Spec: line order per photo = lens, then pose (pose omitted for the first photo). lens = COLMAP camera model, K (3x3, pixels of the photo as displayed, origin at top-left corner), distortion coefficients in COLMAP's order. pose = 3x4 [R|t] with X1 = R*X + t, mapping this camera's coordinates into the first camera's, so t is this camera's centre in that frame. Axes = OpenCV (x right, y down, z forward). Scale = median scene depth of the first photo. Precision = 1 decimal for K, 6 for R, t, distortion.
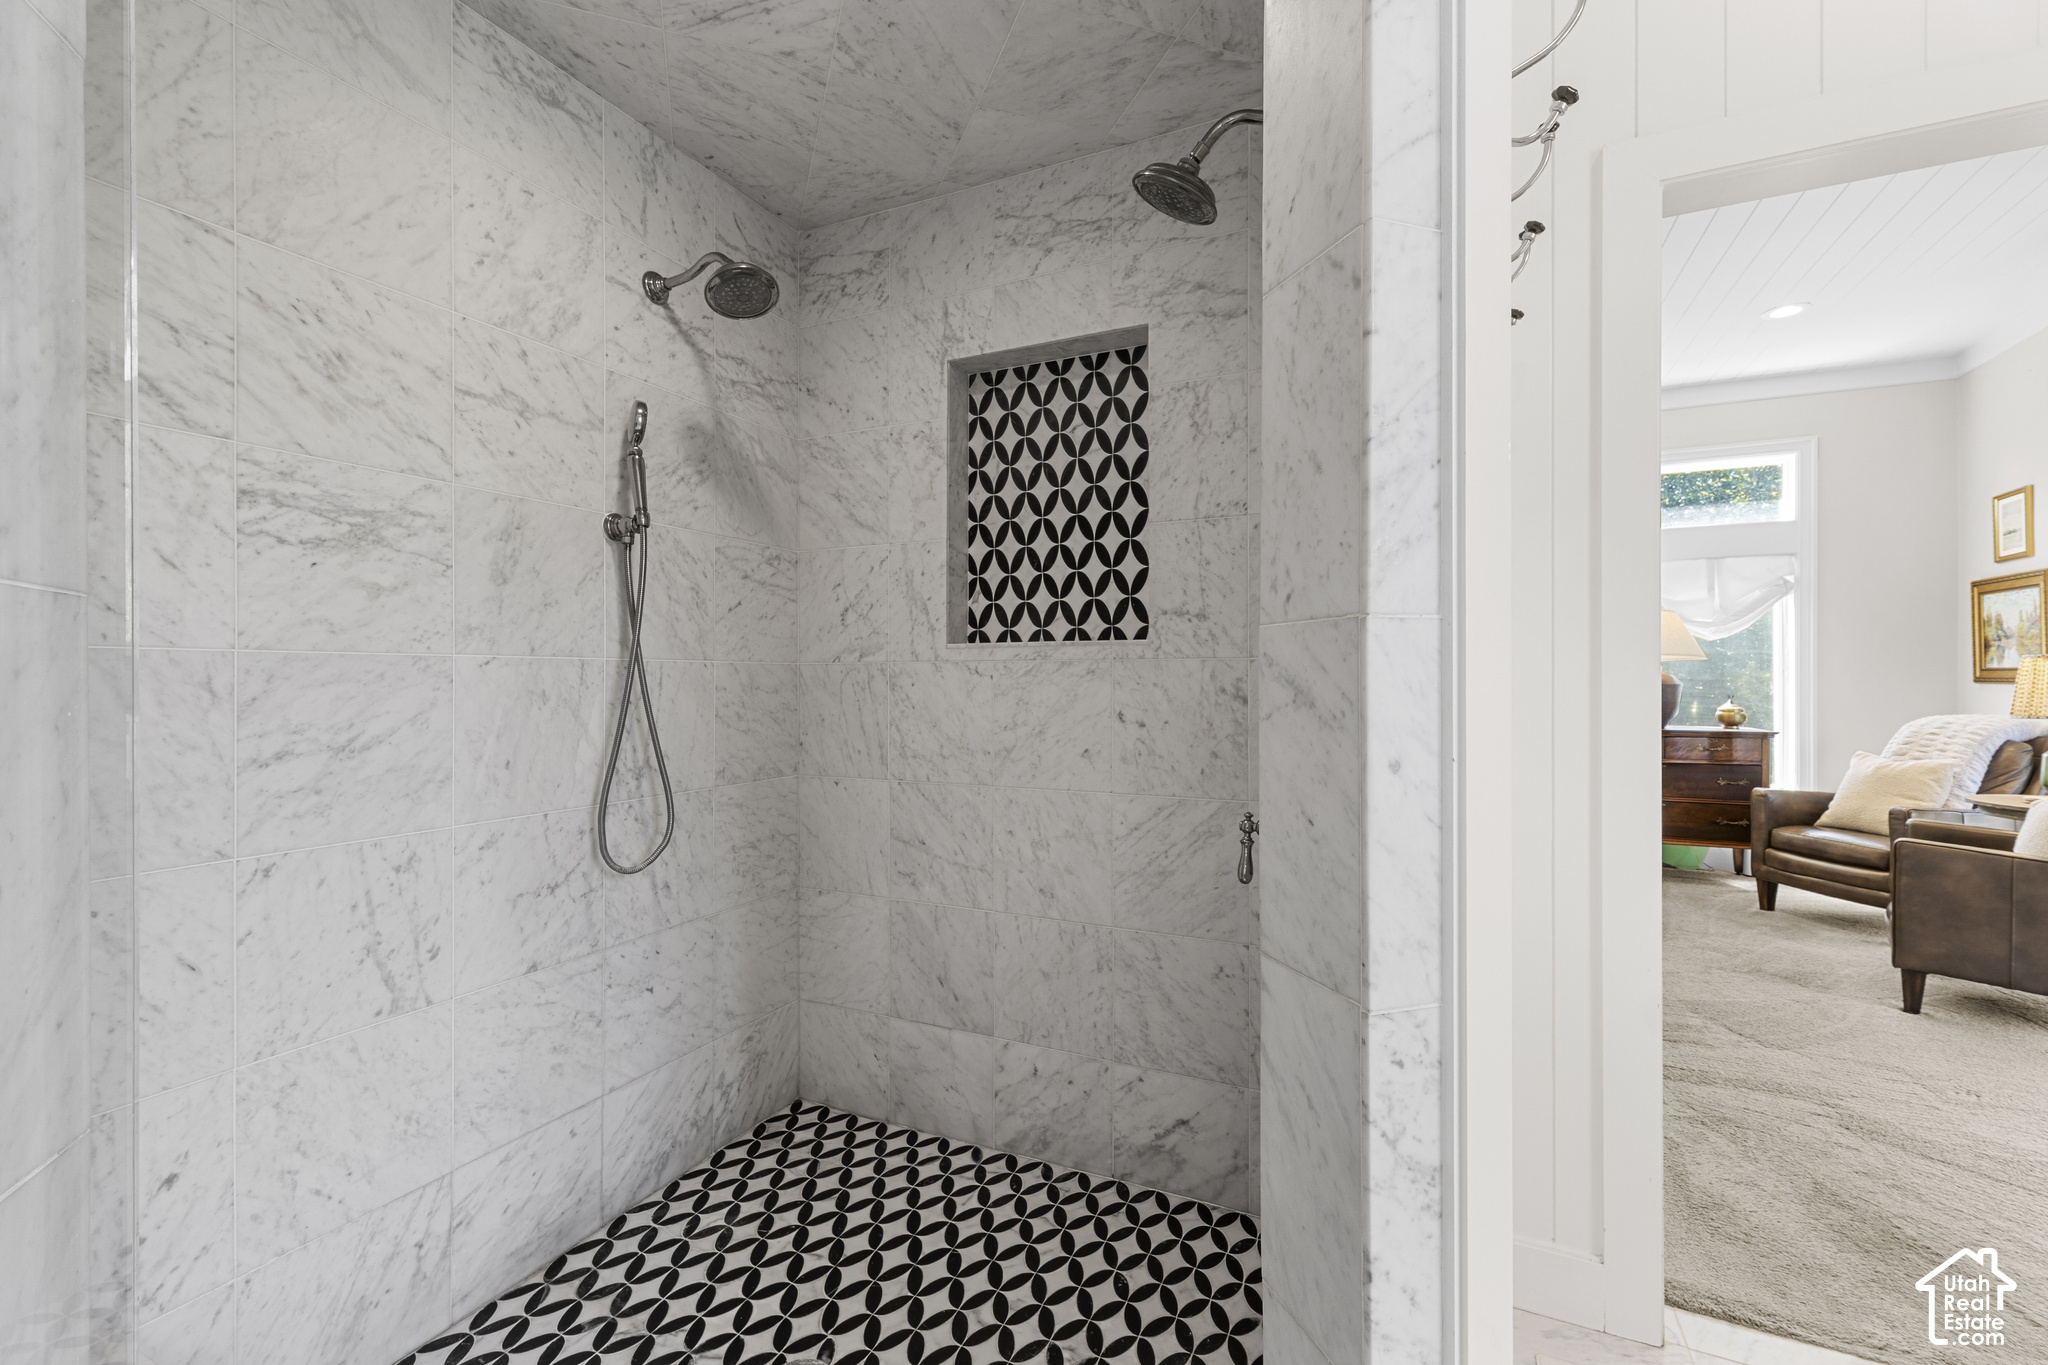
lens RADIAL K [[877.1, 0, 1021.4], [0, 877.1, 674.4], [0, 0, 1]] dist [0.009006, -0.000050]
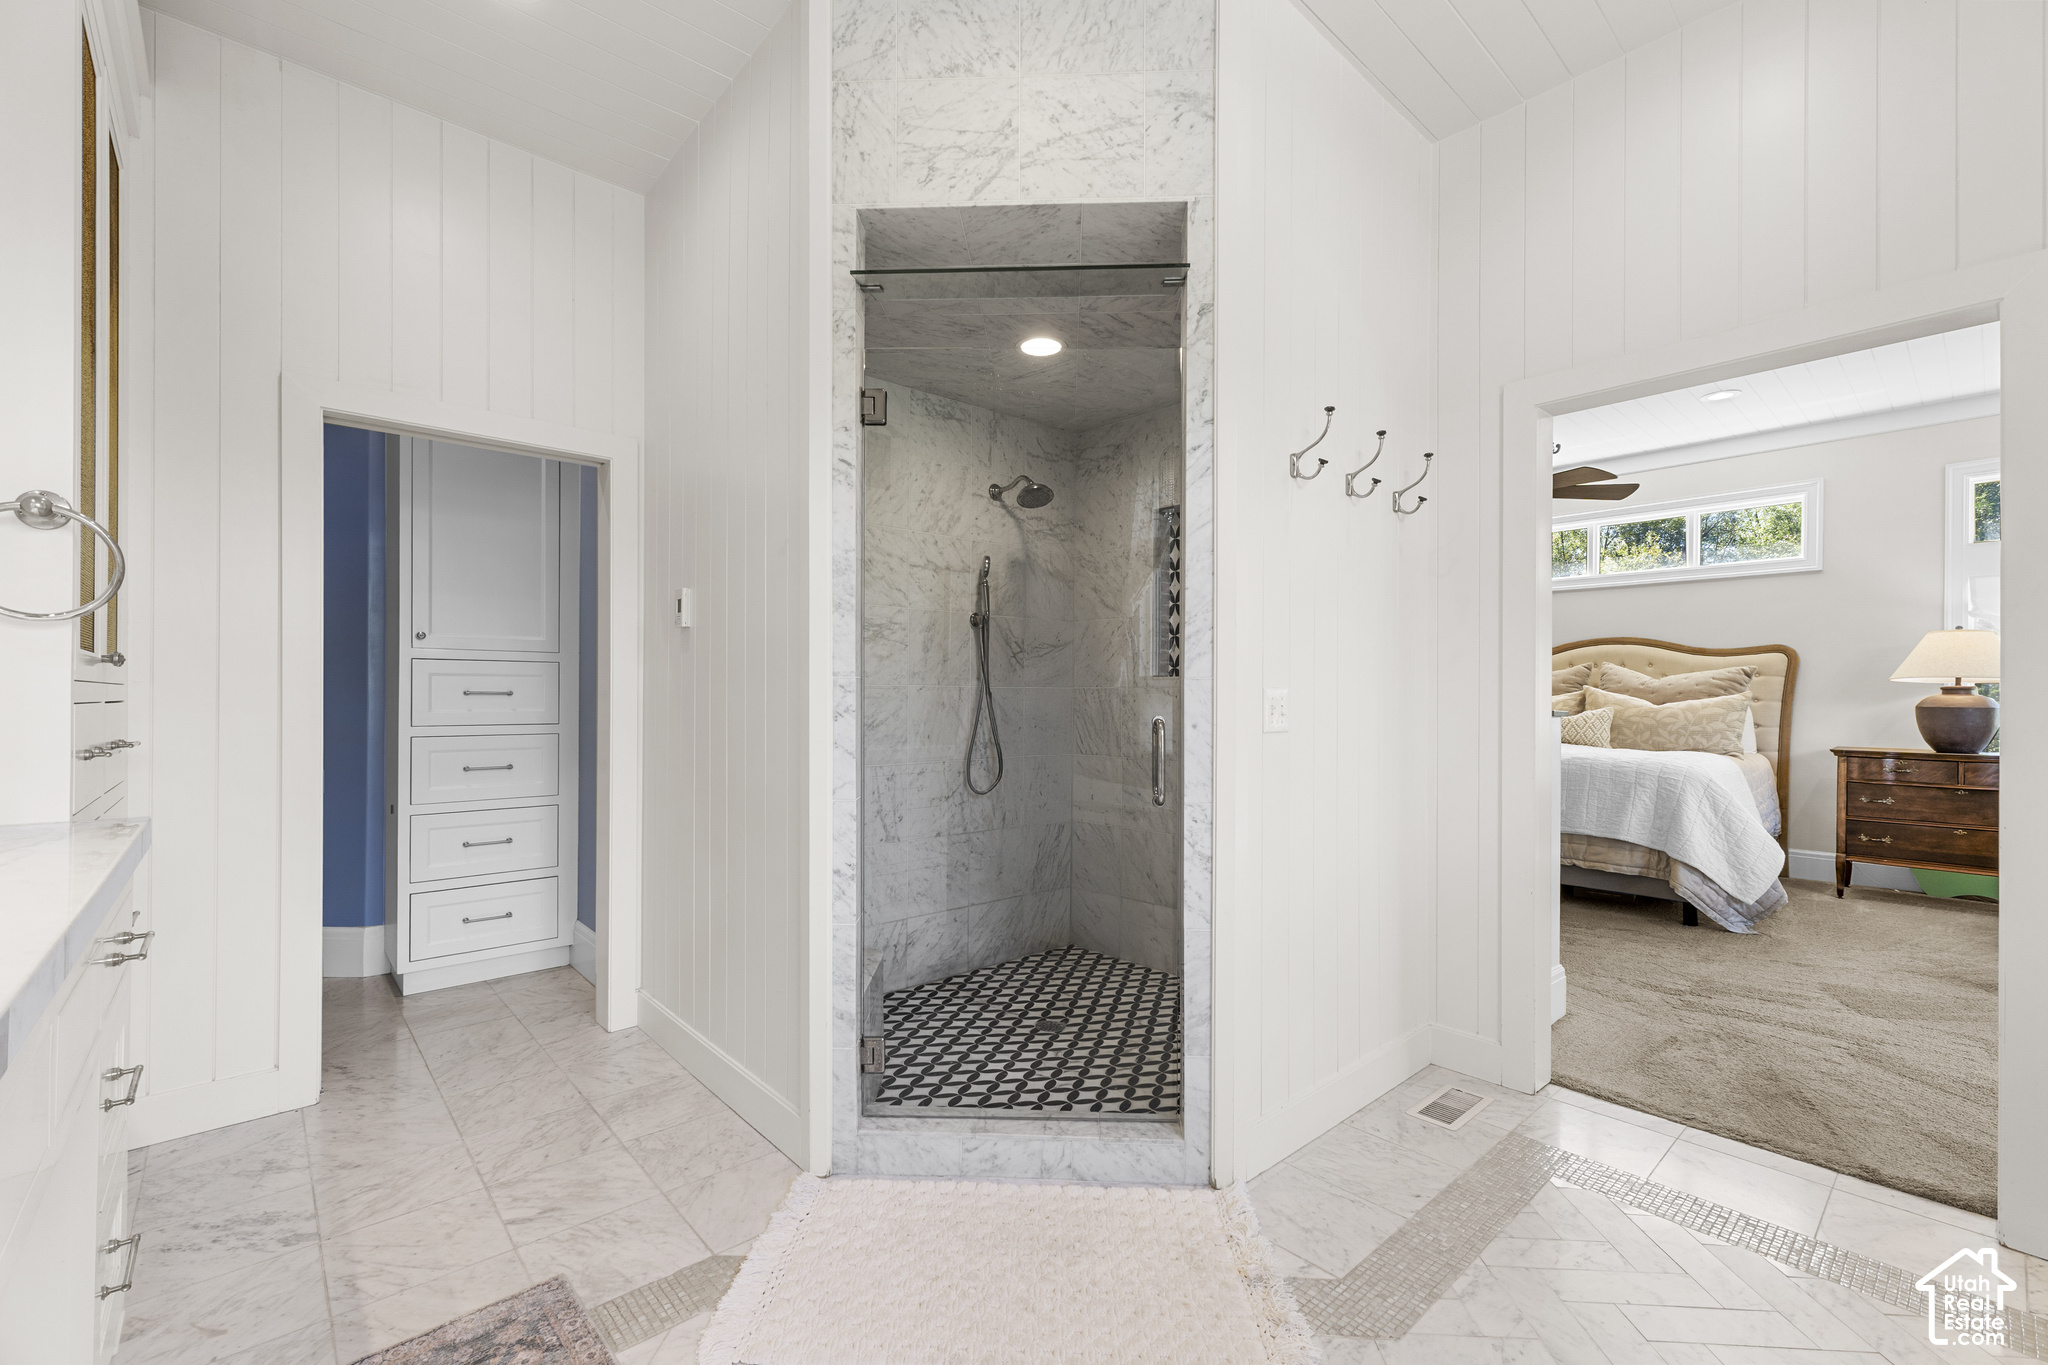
lens RADIAL K [[877.1, 0, 1021.4], [0, 877.1, 674.4], [0, 0, 1]] dist [0.009006, -0.000050]
pose [[0.925012, -0.004304, -0.379913, 0.384877], [-0.003498, 0.999797, -0.019844, -0.006133], [0.379921, 0.019685, 0.924809, -0.786763]]
